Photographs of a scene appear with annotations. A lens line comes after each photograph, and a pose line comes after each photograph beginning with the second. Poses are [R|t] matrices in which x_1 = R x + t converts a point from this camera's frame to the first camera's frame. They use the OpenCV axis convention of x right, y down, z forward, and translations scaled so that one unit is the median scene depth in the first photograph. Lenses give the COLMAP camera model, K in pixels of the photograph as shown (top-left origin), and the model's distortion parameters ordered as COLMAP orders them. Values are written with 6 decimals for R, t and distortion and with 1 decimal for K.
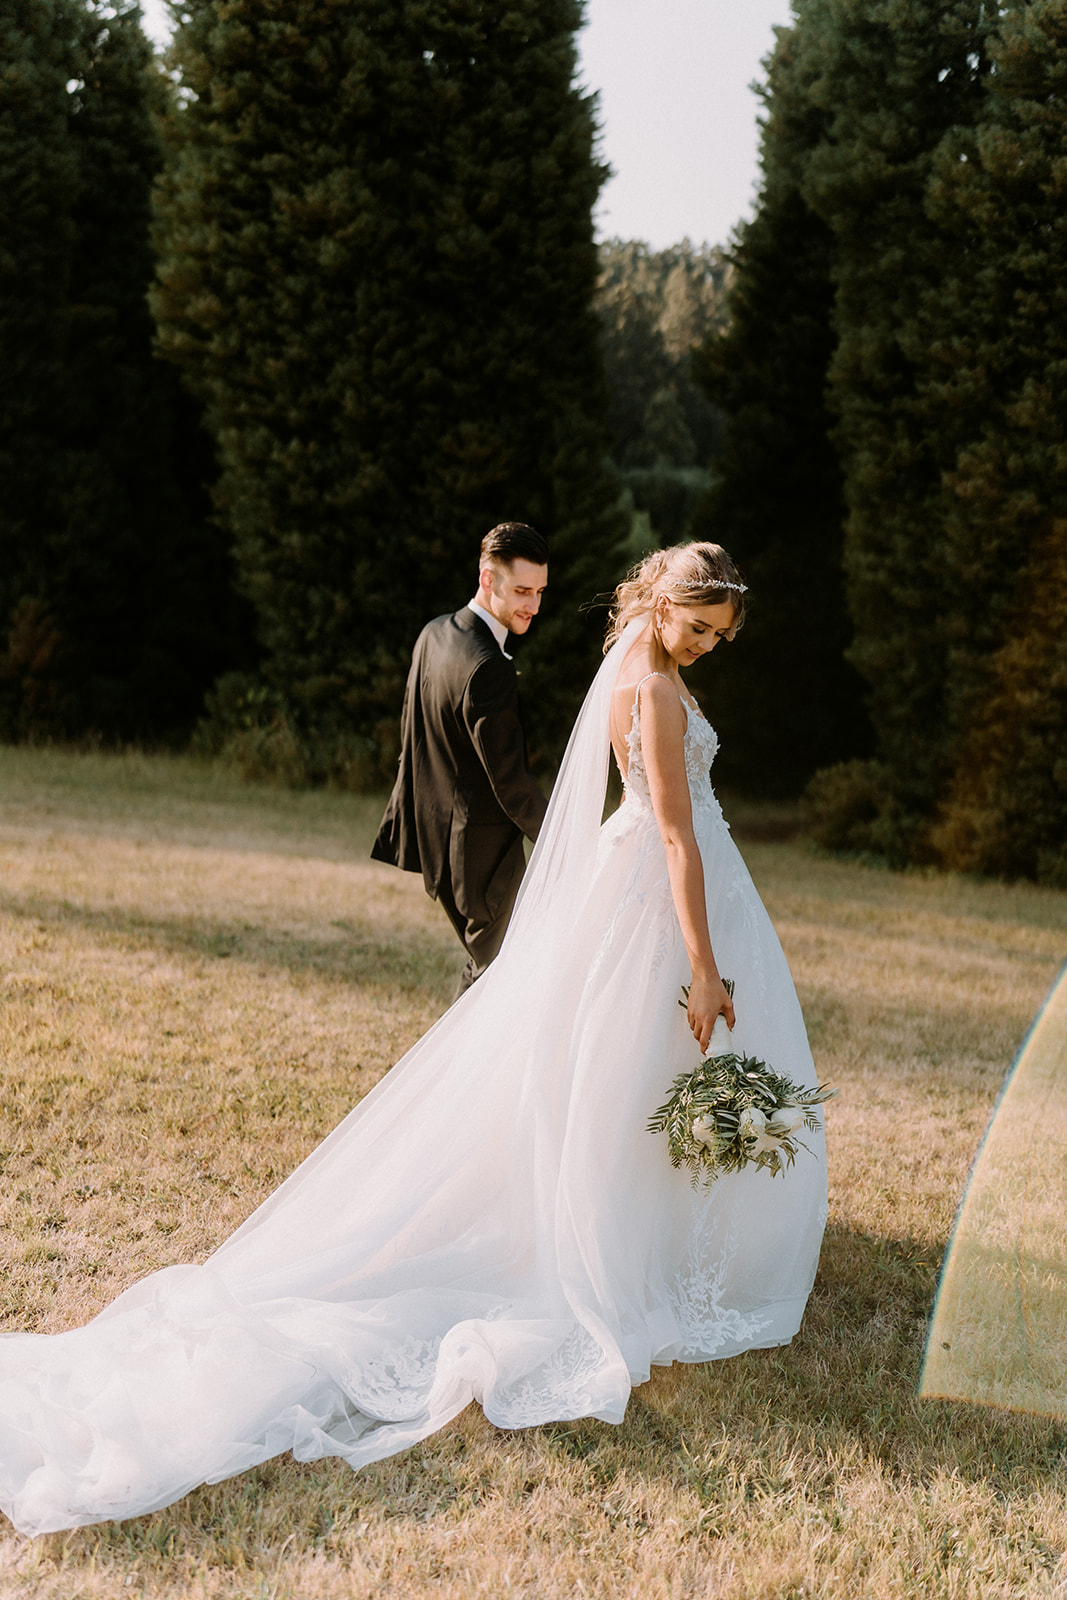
lens RADIAL K [[1695.8, 0, 533.5], [0, 1695.8, 800.0], [0, 0, 1]] dist [-0.015632, -0.004855]
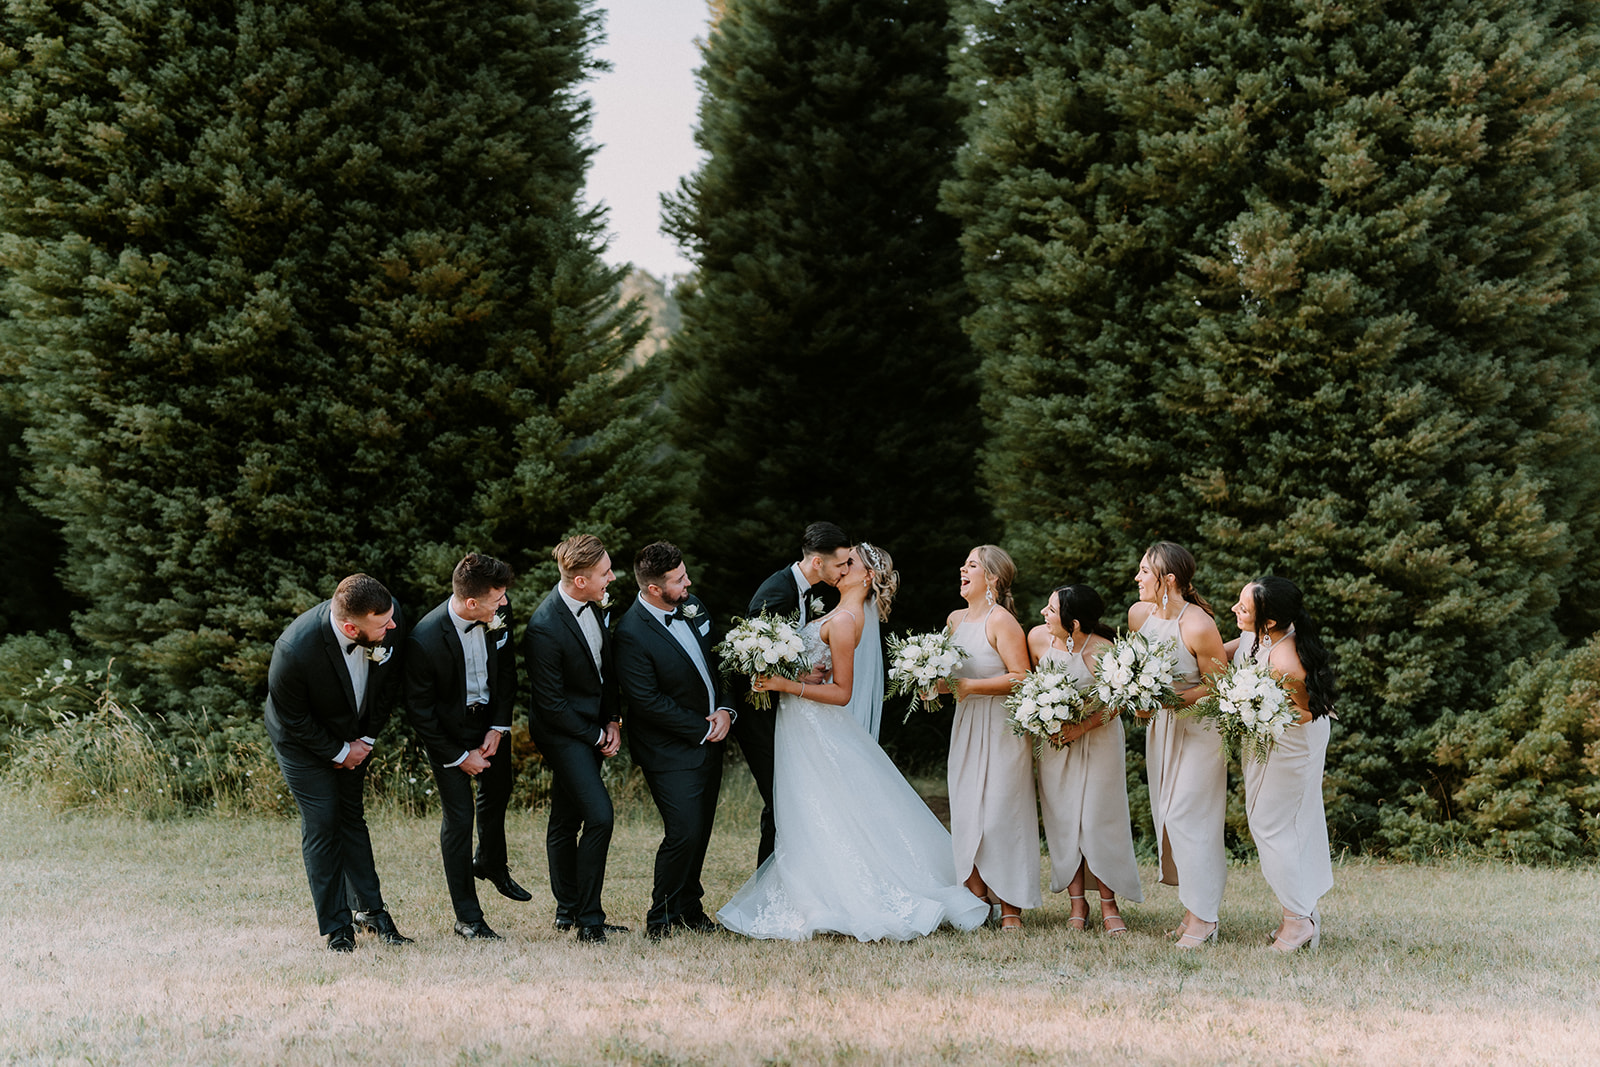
lens RADIAL K [[1658.0, 0, 800.0], [0, 1658.0, 533.5], [0, 0, 1]] dist [0.270023, -0.701087]
pose [[0.953043, -0.042826, 0.299793, -0.100754], [0.086231, 0.987347, -0.133082, -0.006363], [-0.290300, 0.152684, 0.944676, 0.356678]]
